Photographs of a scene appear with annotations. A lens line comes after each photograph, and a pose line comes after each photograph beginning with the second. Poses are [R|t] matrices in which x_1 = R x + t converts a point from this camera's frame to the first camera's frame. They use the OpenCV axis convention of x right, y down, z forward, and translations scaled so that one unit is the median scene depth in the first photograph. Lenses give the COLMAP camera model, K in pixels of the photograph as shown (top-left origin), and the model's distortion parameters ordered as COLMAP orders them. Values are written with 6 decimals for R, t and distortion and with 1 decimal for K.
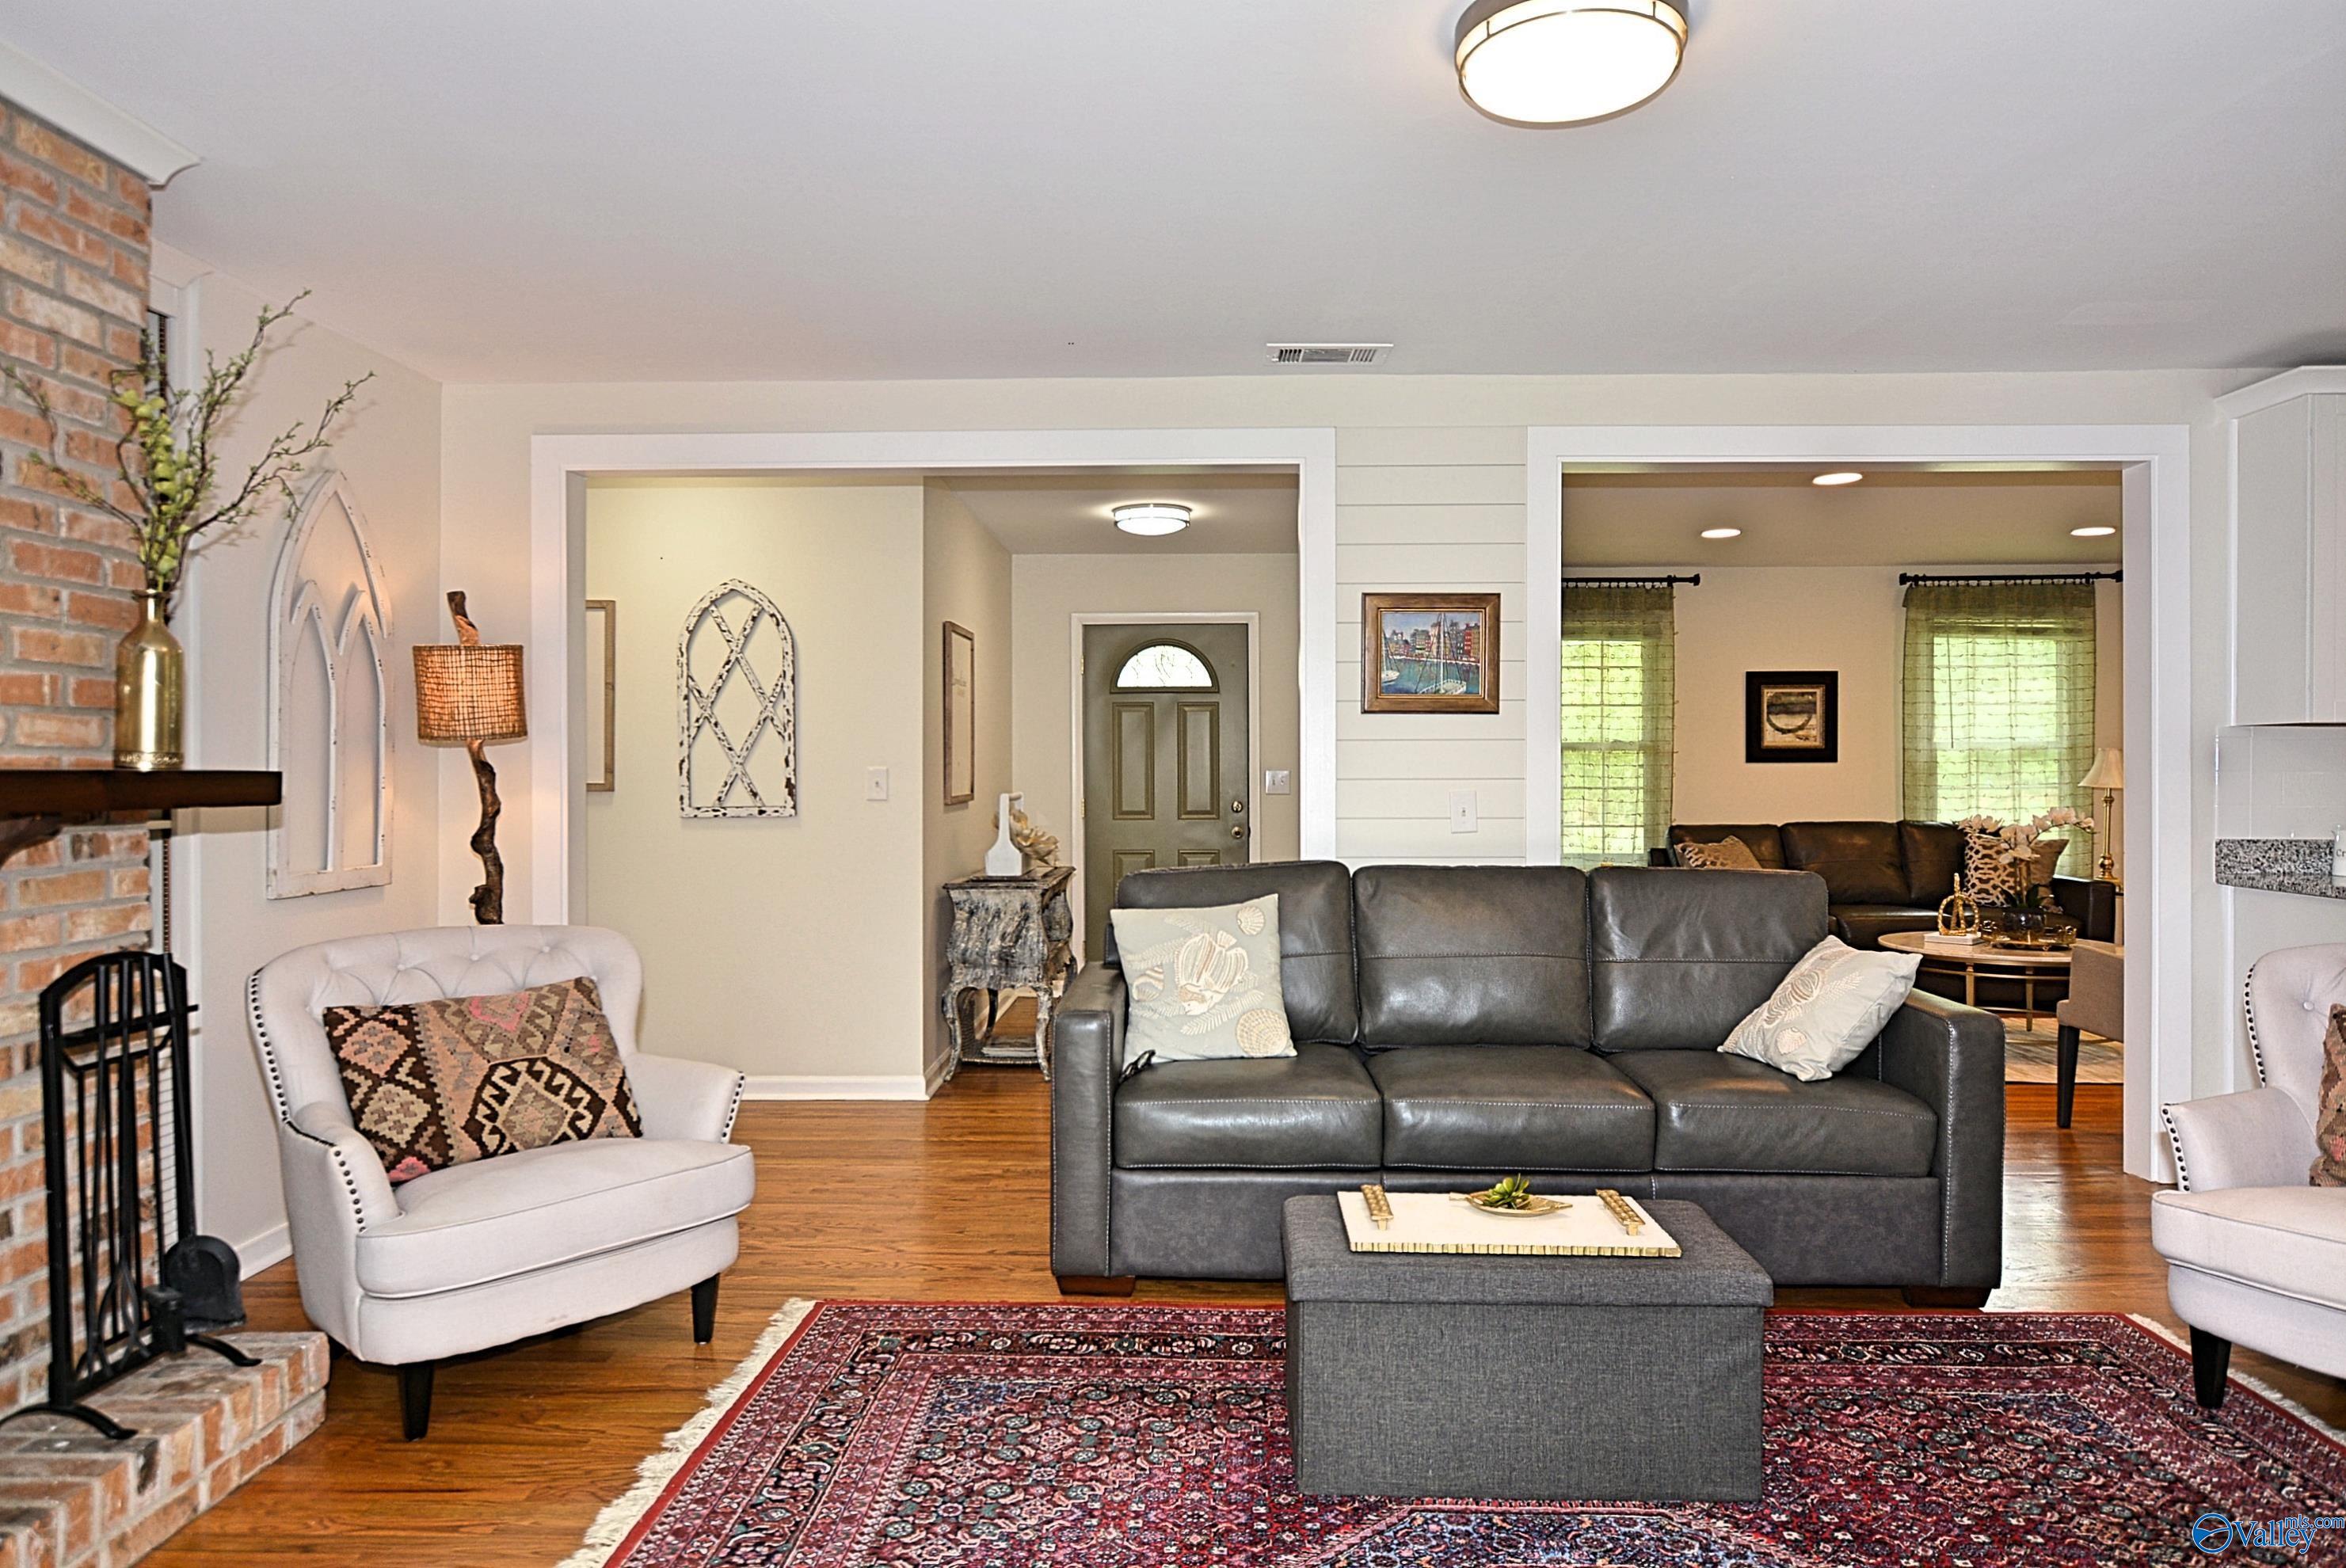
lens RADIAL K [[1543.1, 0, 1176.5], [0, 1543.1, 779.8], [0, 0, 1]] dist [0.000776, 0.000142]
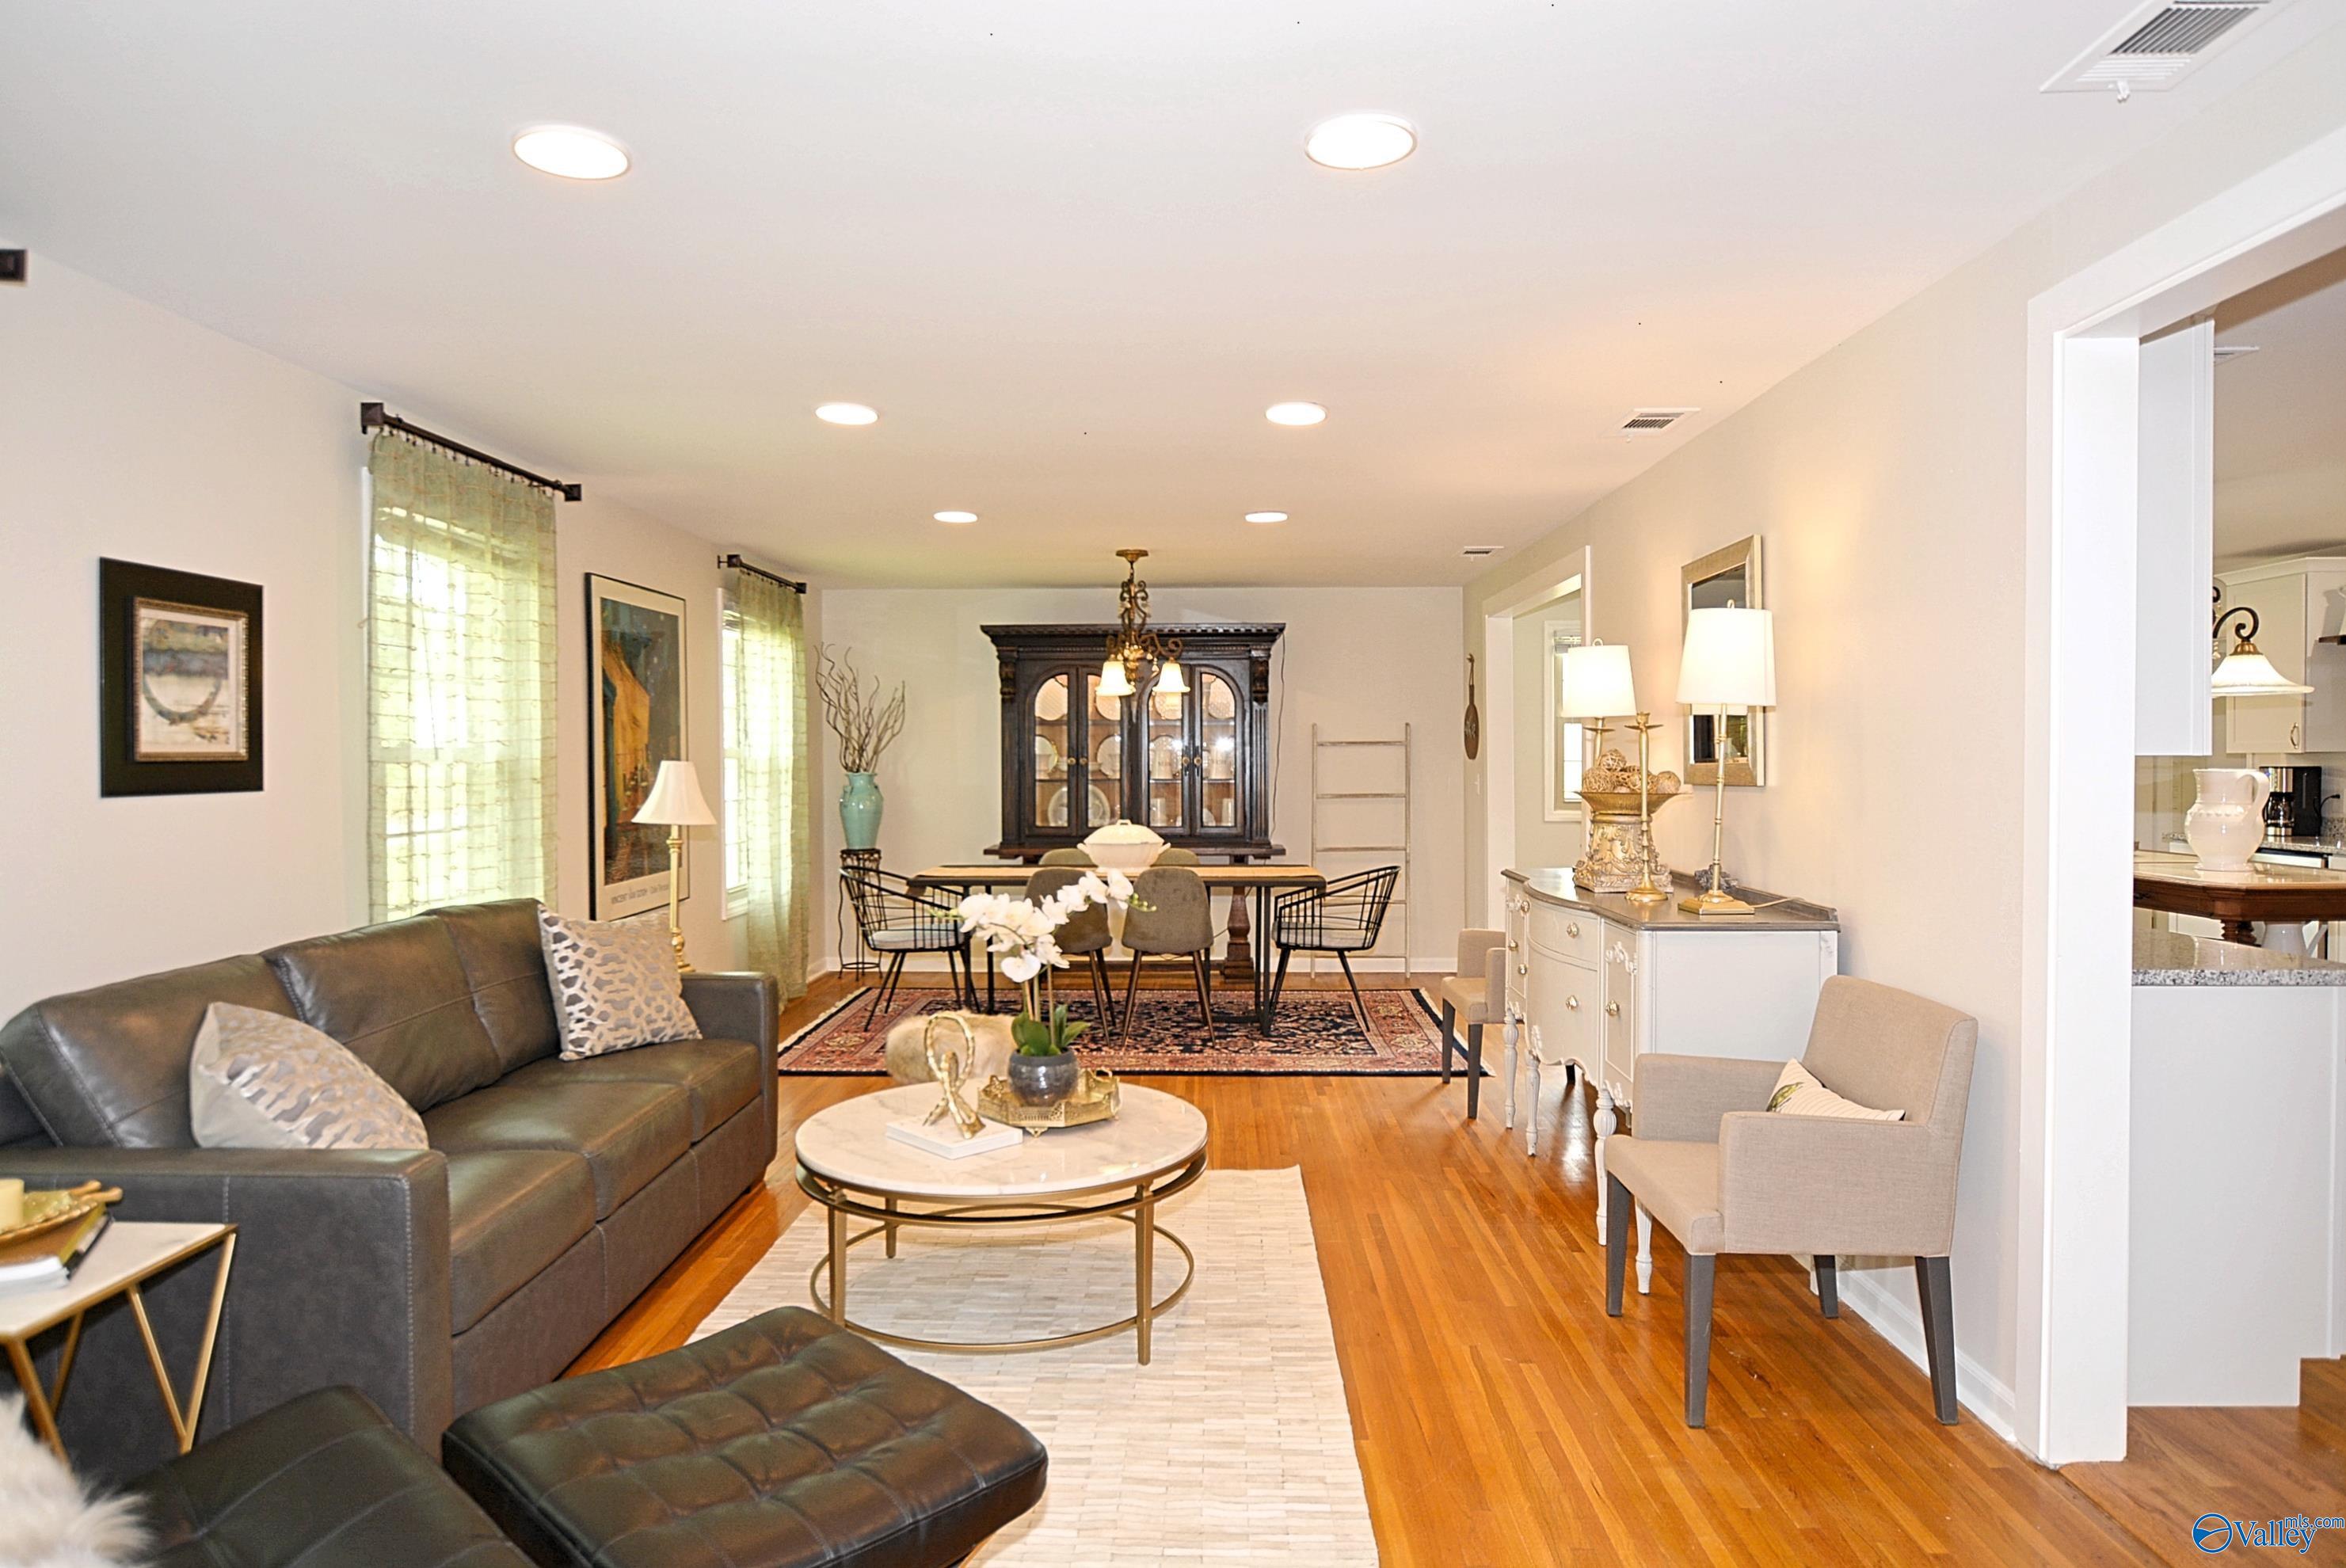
lens RADIAL K [[1543.1, 0, 1173.7], [0, 1543.1, 777.5], [0, 0, 1]] dist [0.000776, 0.000142]
pose [[-0.022450, -0.022312, 0.999499, -0.016681], [0.012760, 0.999663, 0.022602, -0.021767], [-0.999667, 0.013261, -0.022158, 0.749790]]
